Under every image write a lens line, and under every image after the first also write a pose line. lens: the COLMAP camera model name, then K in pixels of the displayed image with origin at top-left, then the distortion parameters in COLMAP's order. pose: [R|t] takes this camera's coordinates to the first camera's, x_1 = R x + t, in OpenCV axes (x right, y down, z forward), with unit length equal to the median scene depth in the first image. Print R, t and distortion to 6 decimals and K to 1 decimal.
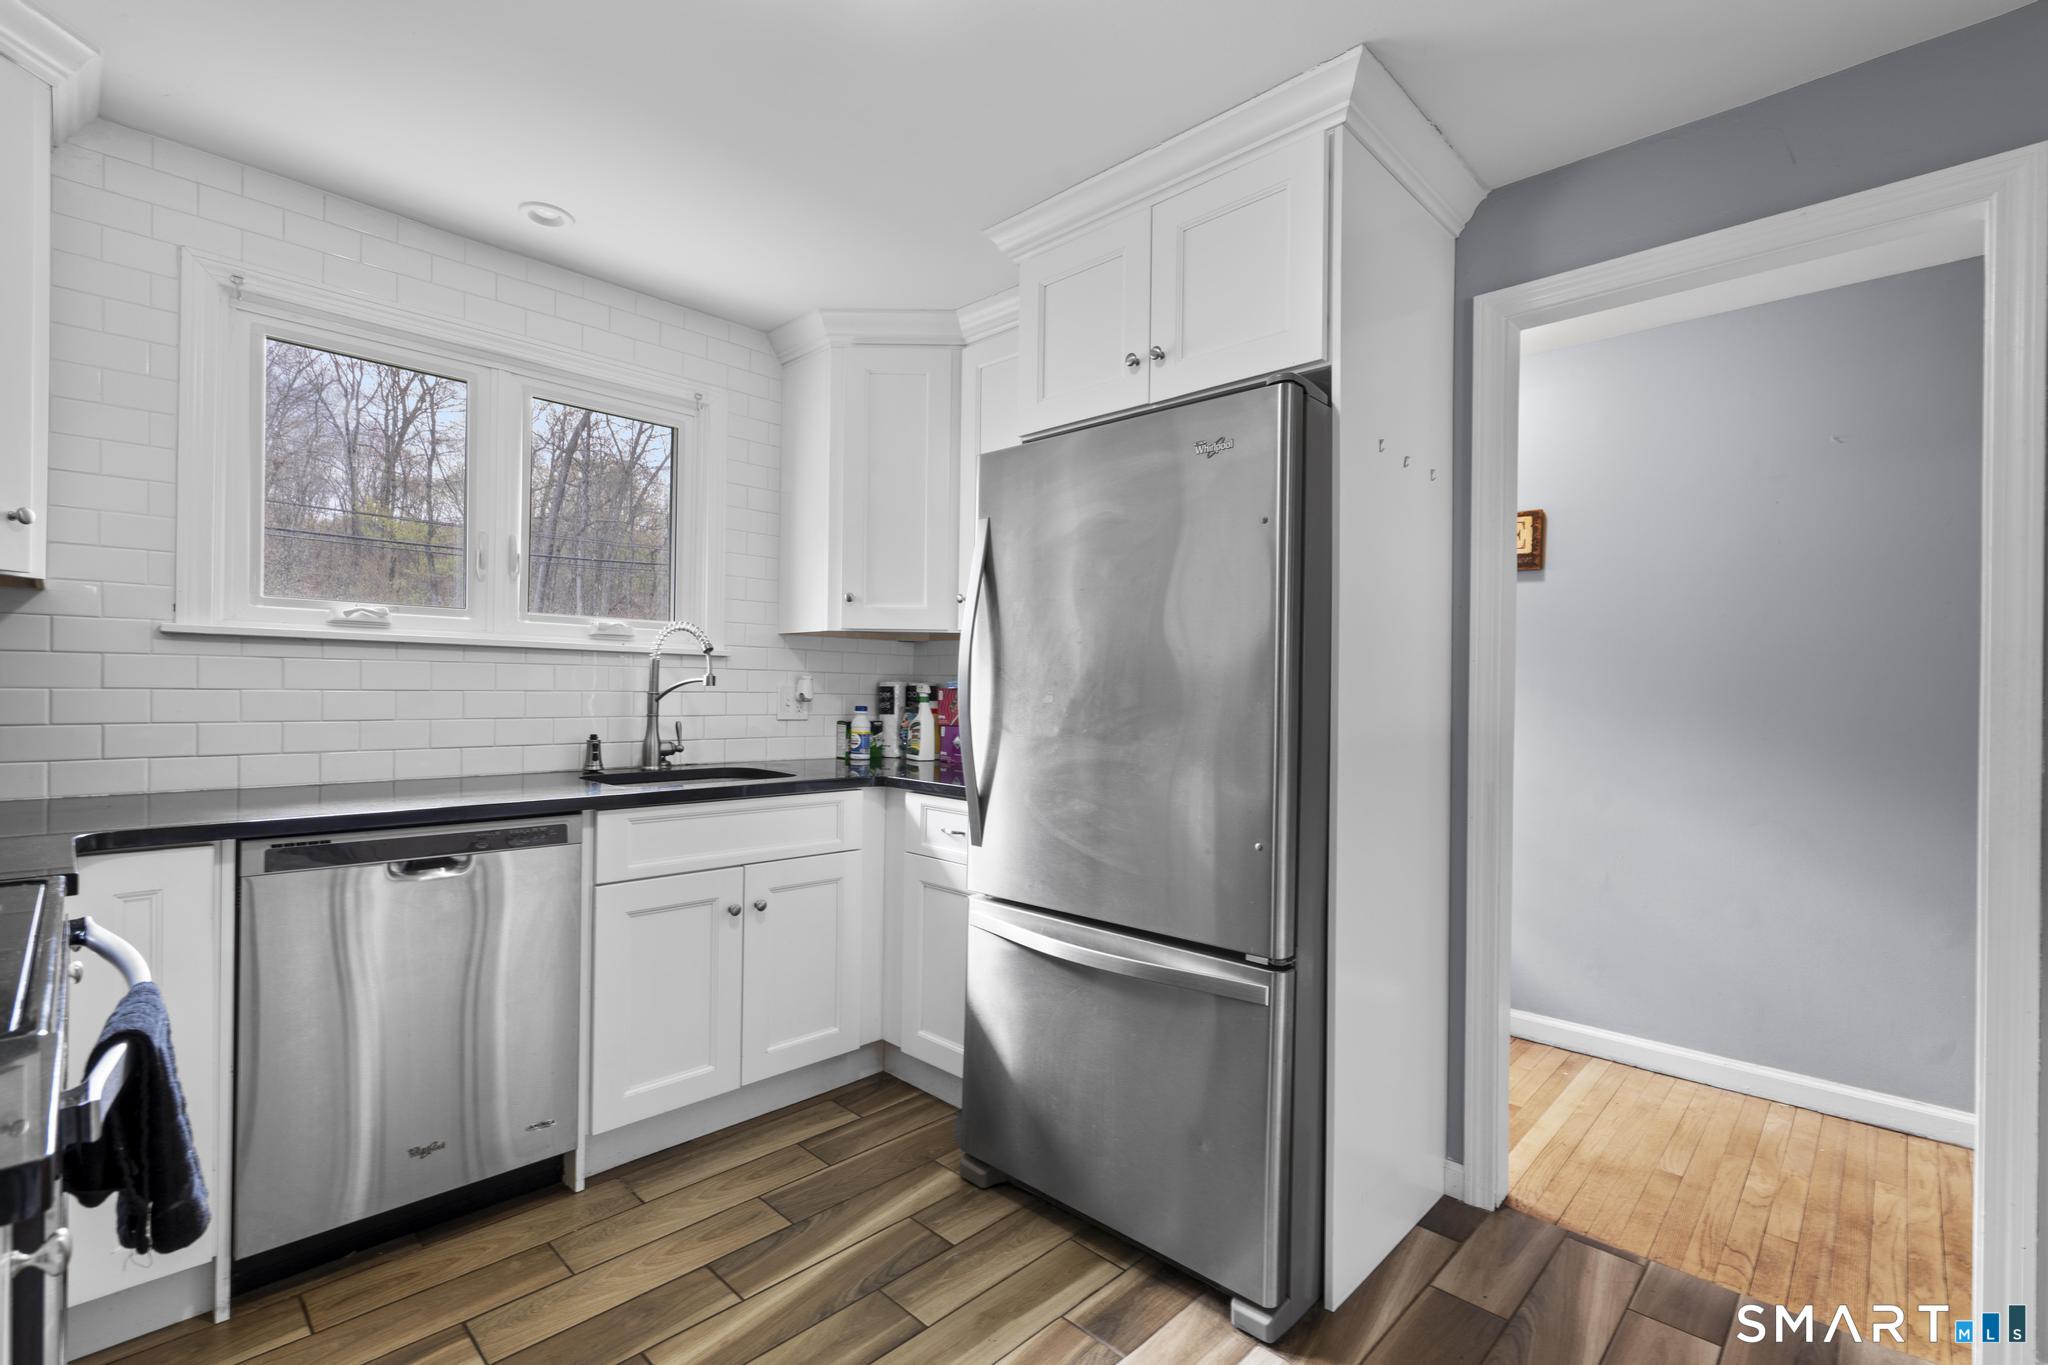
lens RADIAL K [[920.2, 0, 1031.6], [0, 920.2, 679.5], [0, 0, 1]] dist [-0.000793, 0.000842]
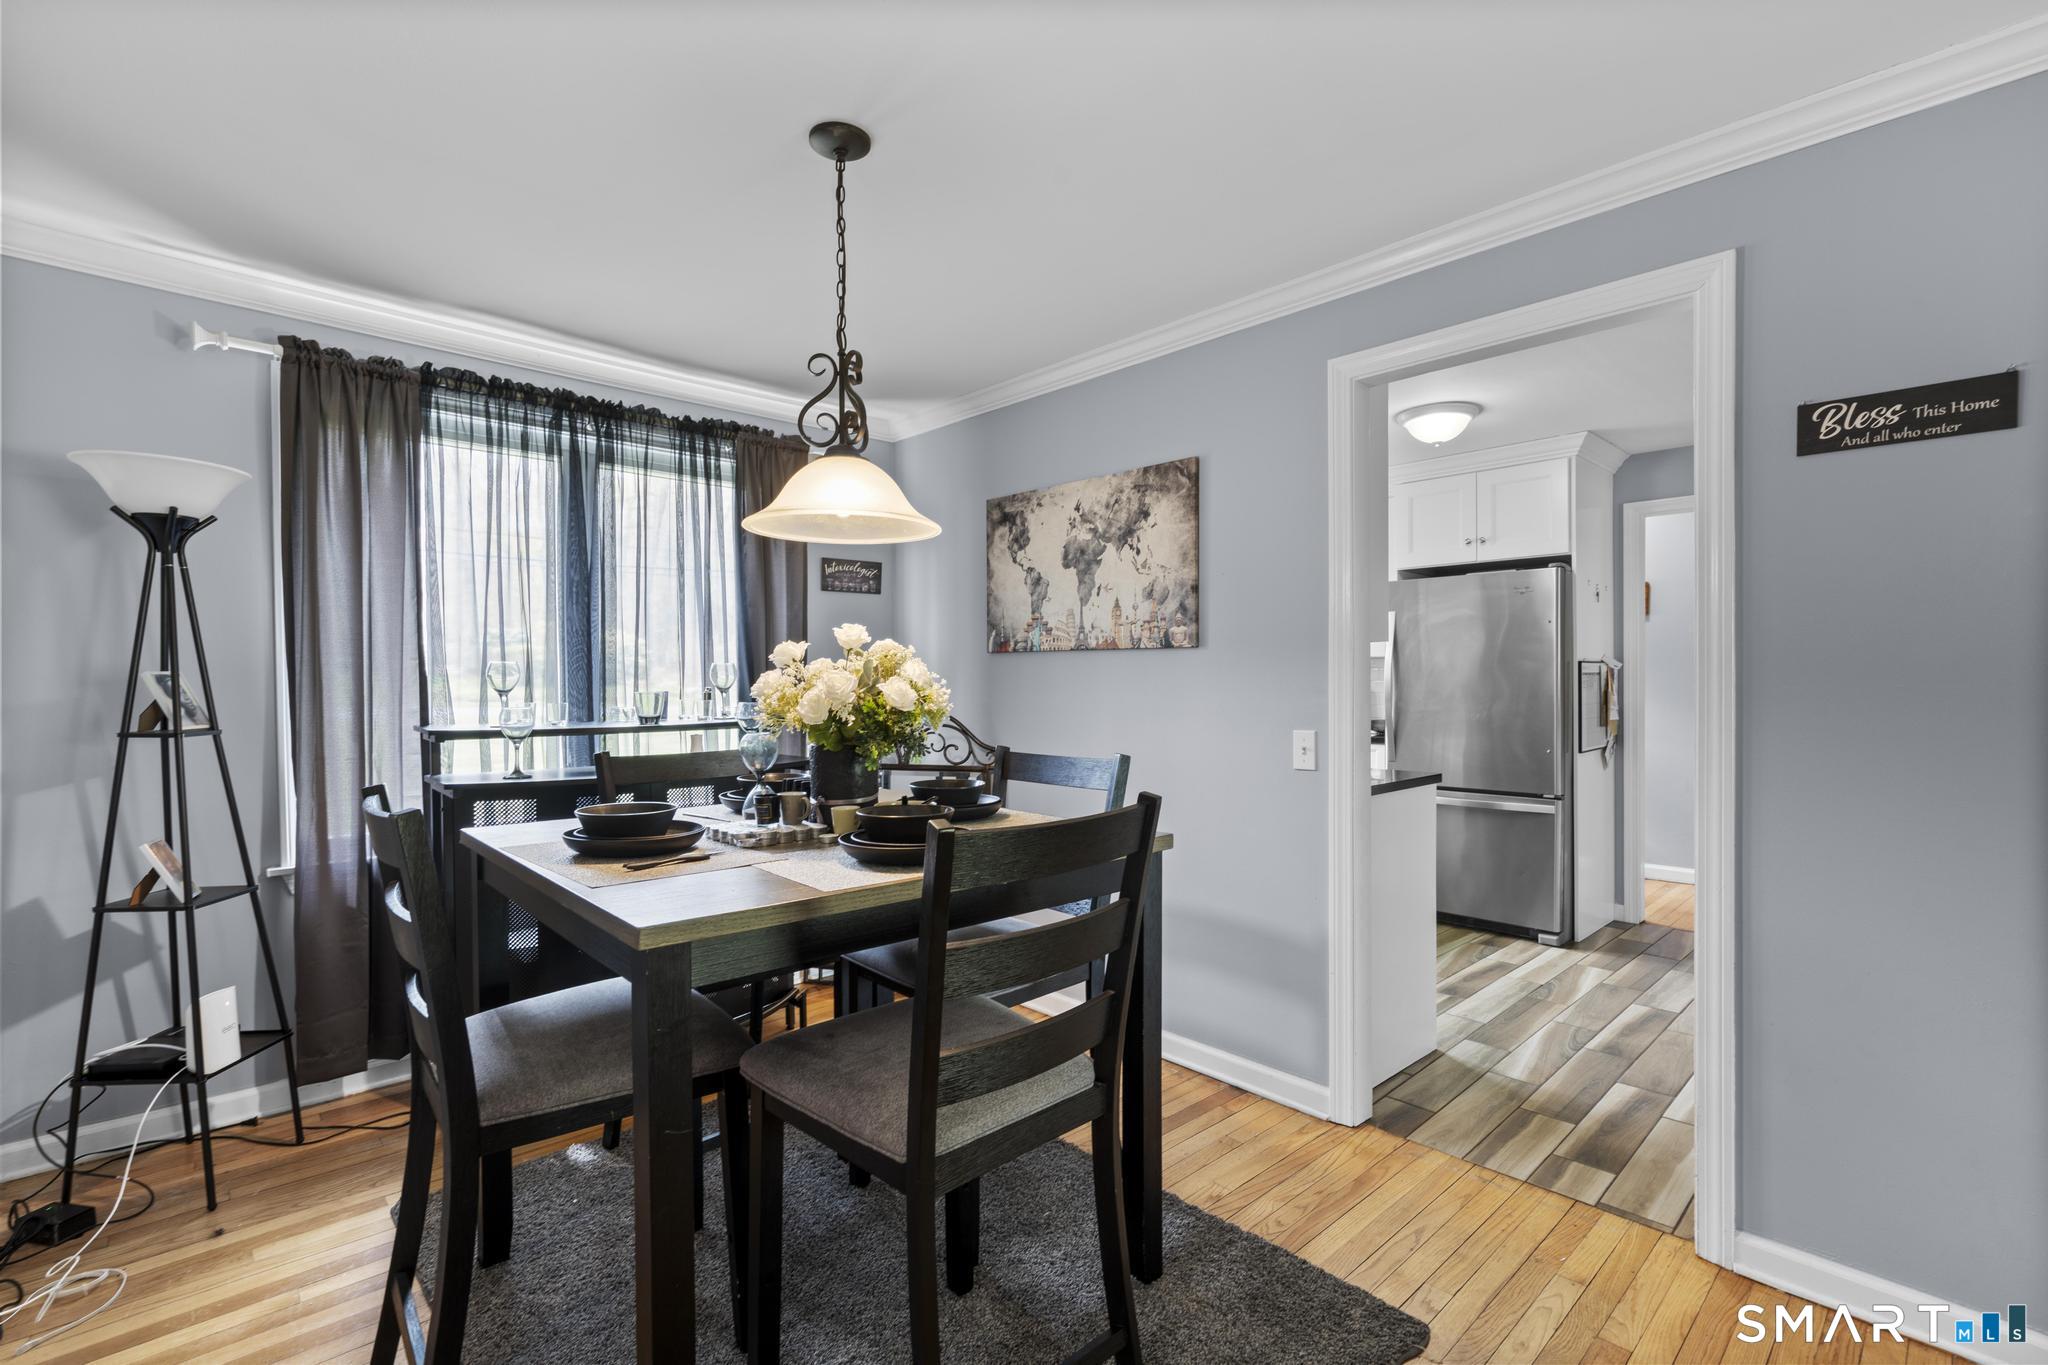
lens RADIAL K [[920.2, 0, 1033.4], [0, 920.2, 687.5], [0, 0, 1]] dist [-0.000793, 0.000842]
pose [[0.999050, -0.007383, -0.042950, -0.920742], [0.007405, 0.999973, 0.000353, -0.003697], [0.042946, -0.000671, 0.999077, -1.375176]]
